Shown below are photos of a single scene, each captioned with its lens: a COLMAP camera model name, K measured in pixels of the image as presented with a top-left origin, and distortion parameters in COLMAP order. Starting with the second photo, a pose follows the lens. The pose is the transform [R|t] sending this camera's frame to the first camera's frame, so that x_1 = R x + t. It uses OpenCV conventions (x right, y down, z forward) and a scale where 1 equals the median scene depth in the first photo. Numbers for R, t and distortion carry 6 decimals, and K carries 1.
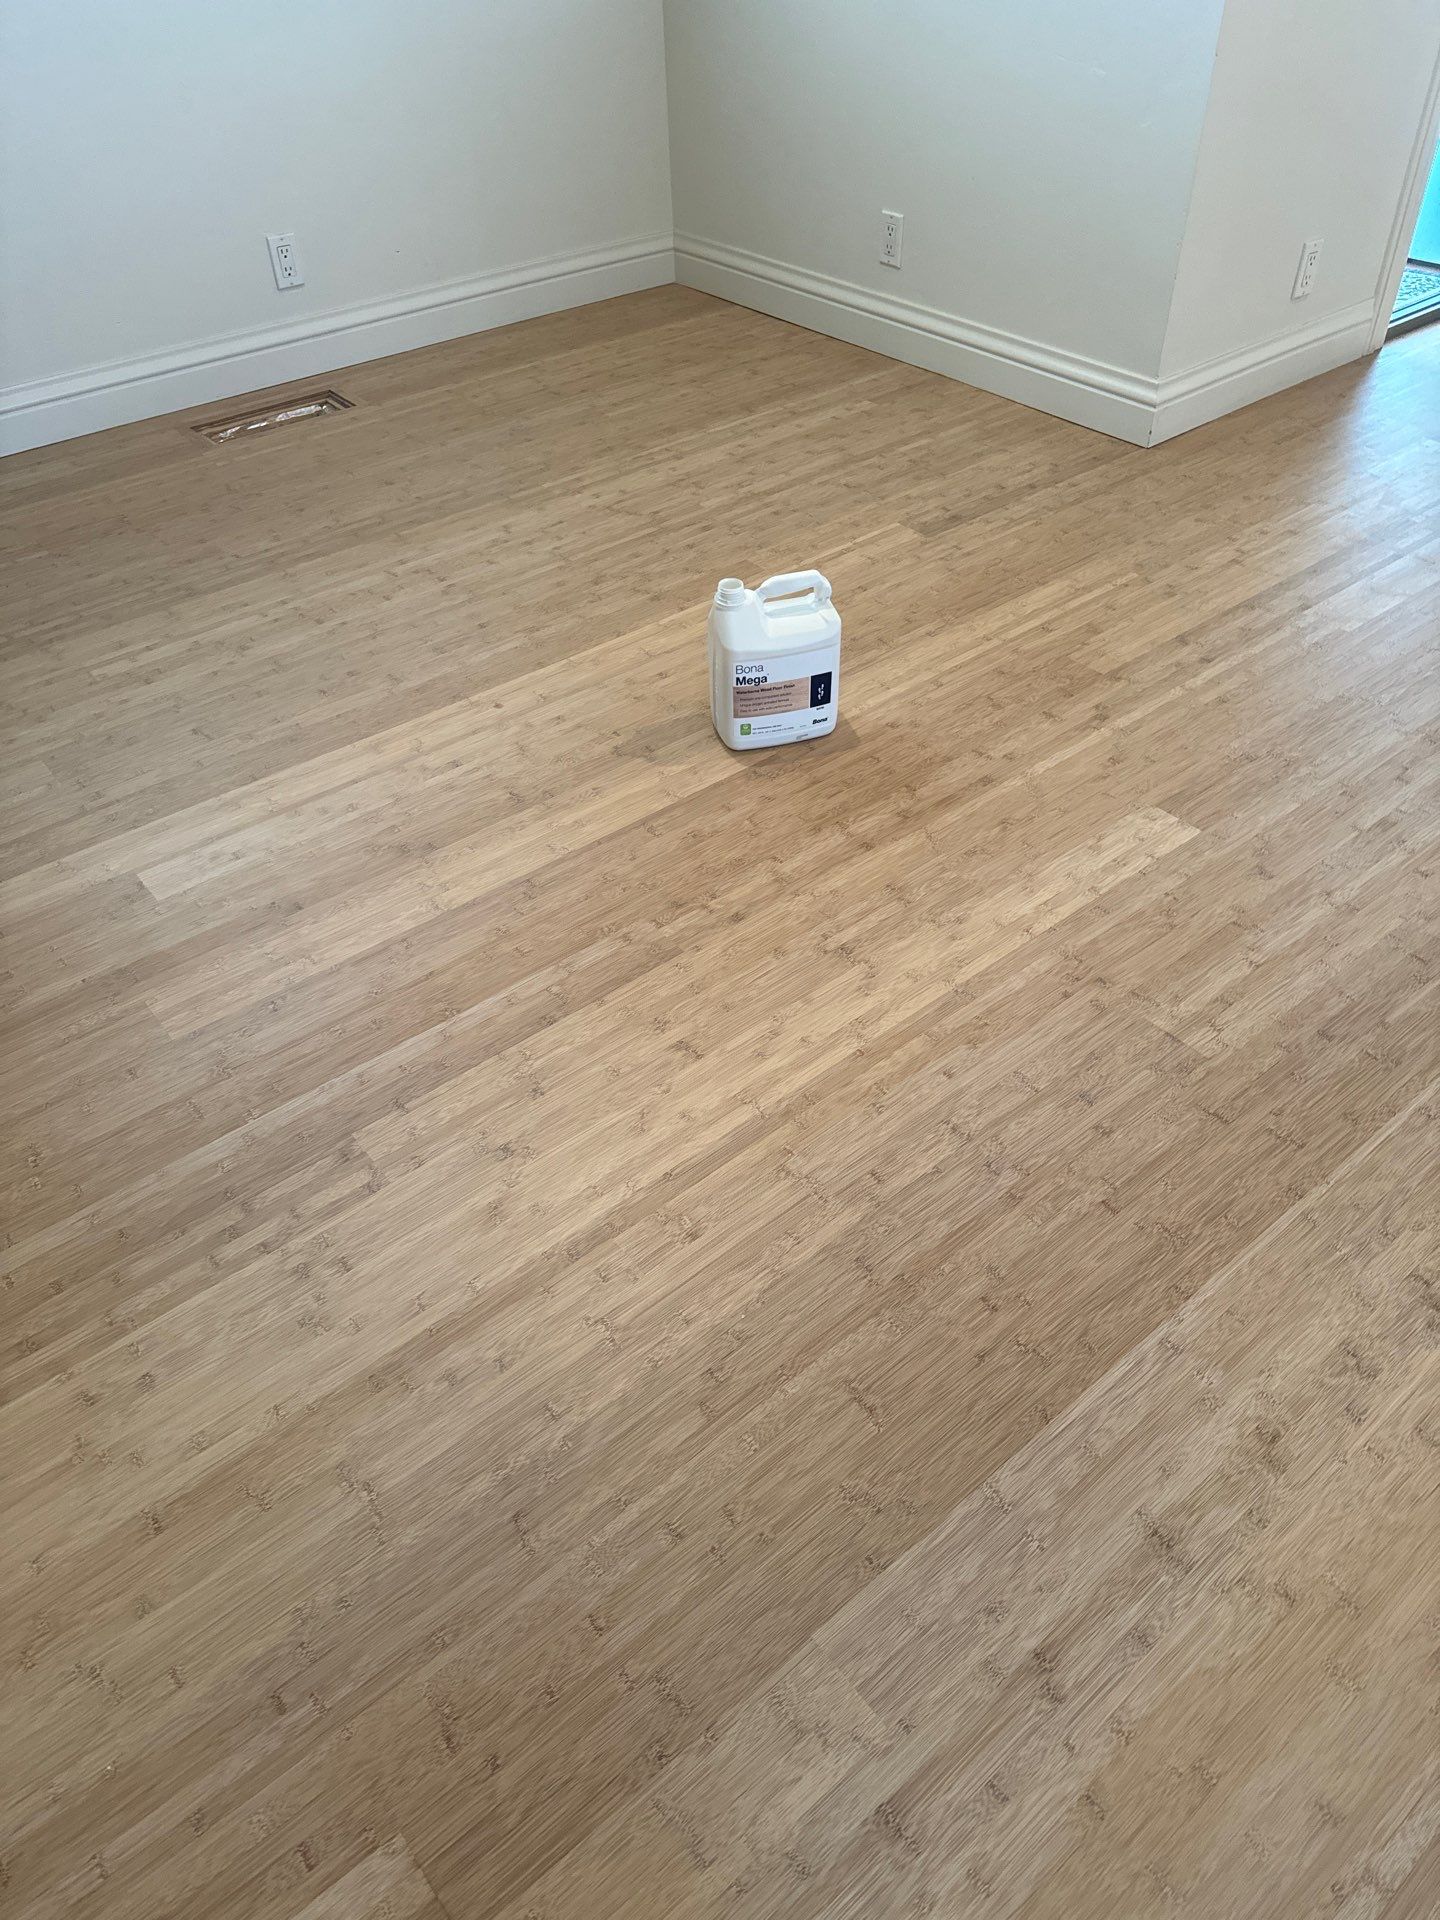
lens RADIAL K [[1382.0, 0, 707.1], [0, 1382.0, 933.2], [0, 0, 1]] dist [0.089480, -0.099254]
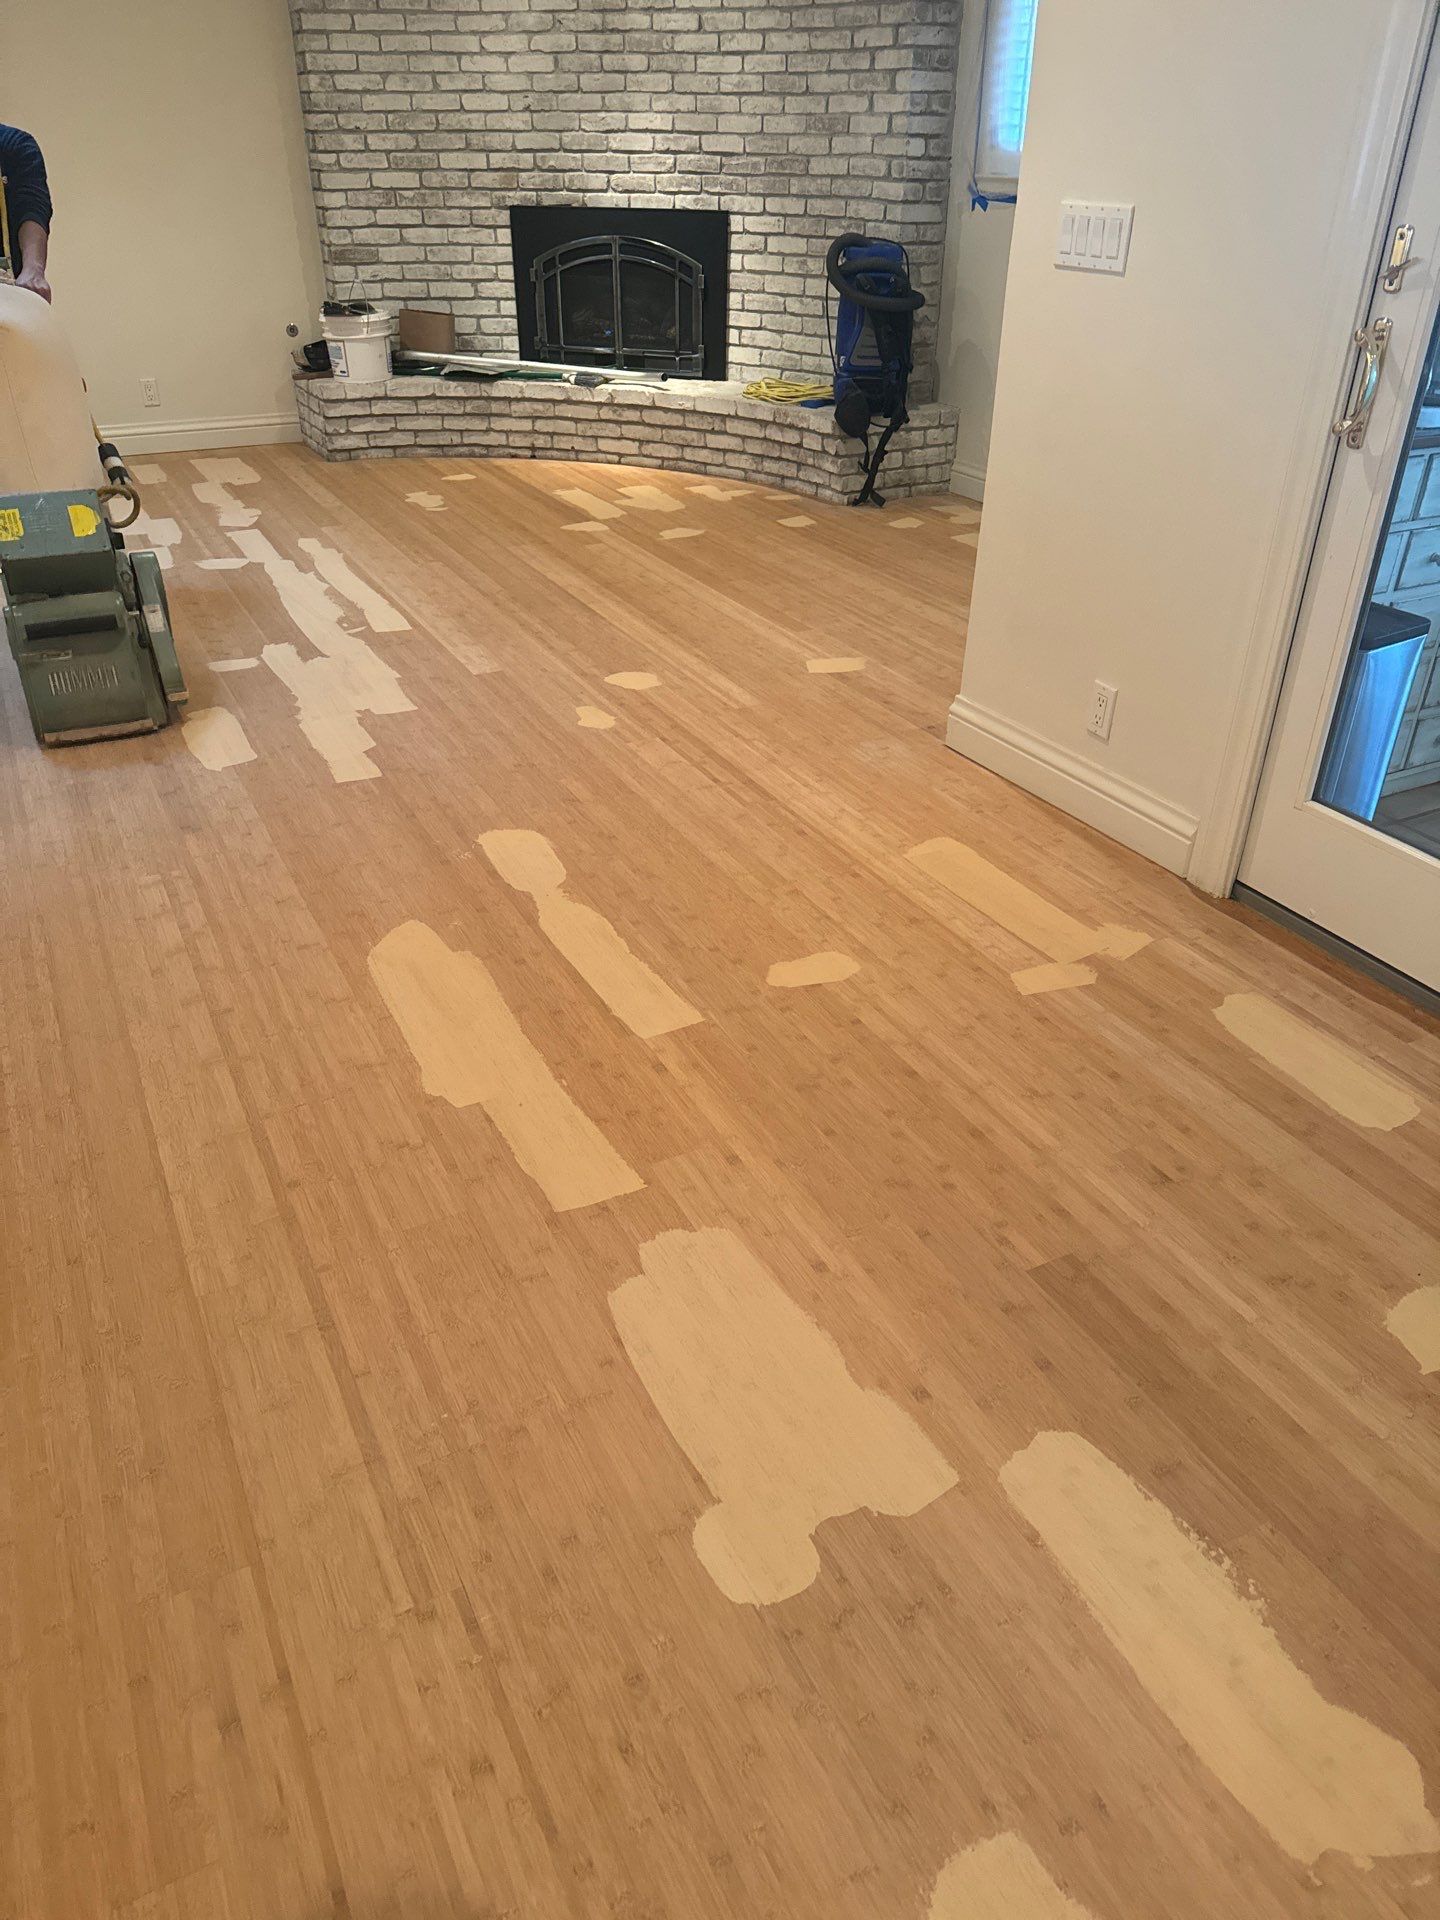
lens RADIAL K [[1362.5, 0, 702.4], [0, 1362.5, 938.7], [0, 0, 1]] dist [0.071022, -0.077779]
pose [[-0.212240, 0.511029, -0.832949, 2.343015], [-0.628755, 0.581091, 0.516720, -1.194862], [0.748078, 0.633390, 0.197982, 1.197932]]
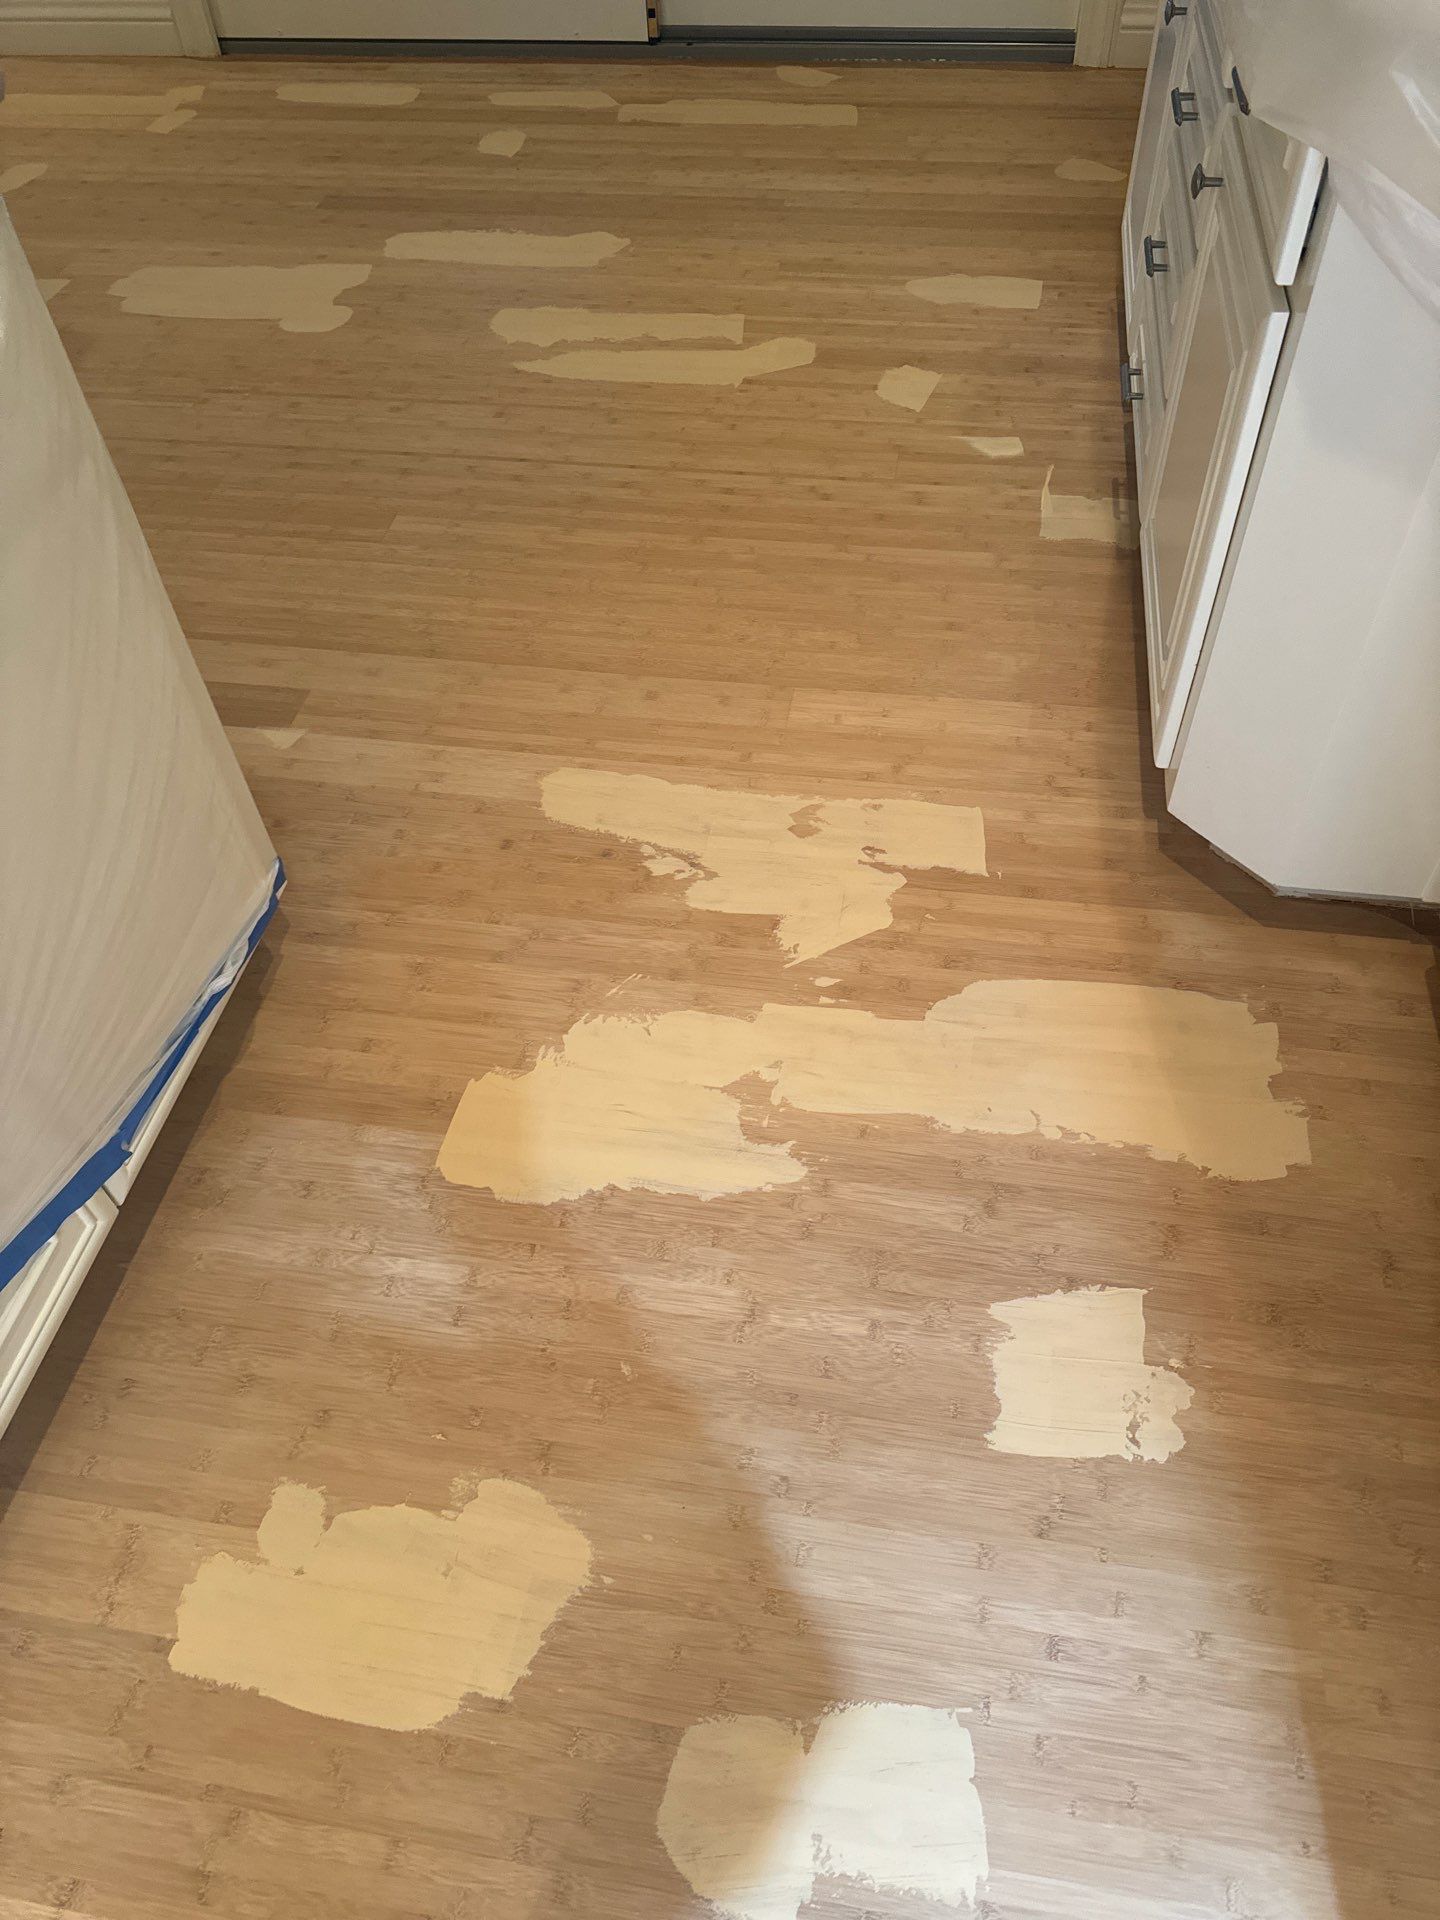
lens RADIAL K [[1360.9, 0, 718.5], [0, 1360.9, 934.1], [0, 0, 1]] dist [0.050588, -0.045885]
pose [[0.659929, 0.556414, -0.504873, 3.247427], [-0.464862, 0.830296, 0.307428, -0.679649], [0.590252, 0.031816, 0.806592, 0.692871]]
